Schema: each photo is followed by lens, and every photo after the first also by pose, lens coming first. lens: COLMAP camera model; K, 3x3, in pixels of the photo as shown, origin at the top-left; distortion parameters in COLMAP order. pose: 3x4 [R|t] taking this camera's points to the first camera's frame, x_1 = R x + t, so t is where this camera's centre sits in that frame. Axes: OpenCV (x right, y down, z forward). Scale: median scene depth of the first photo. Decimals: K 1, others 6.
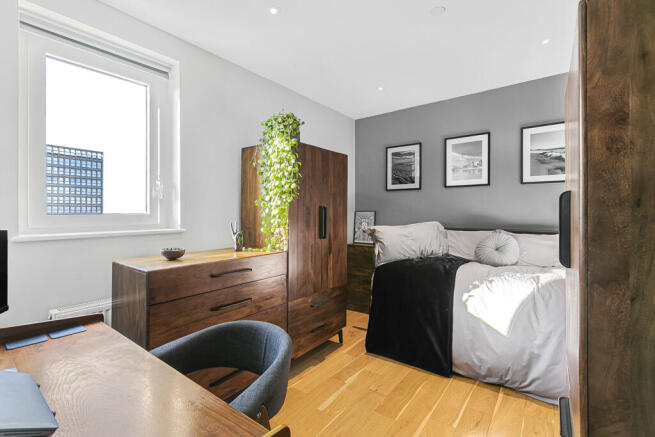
lens RADIAL K [[309.6, 0, 324.5], [0, 309.6, 201.2], [0, 0, 1]] dist [0.020536, -0.000238]
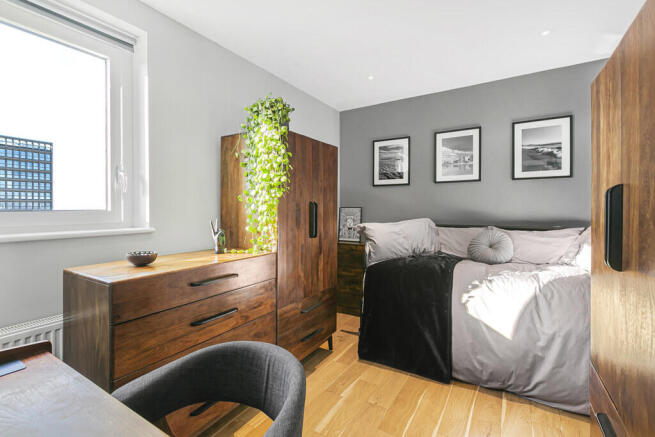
lens RADIAL K [[309.6, 0, 324.5], [0, 309.6, 201.2], [0, 0, 1]] dist [0.020536, -0.000238]
pose [[0.995339, 0.002514, 0.096401, -0.066088], [-0.003664, 0.999924, 0.011759, 0.002837], [-0.096364, -0.012058, 0.995273, 0.098910]]
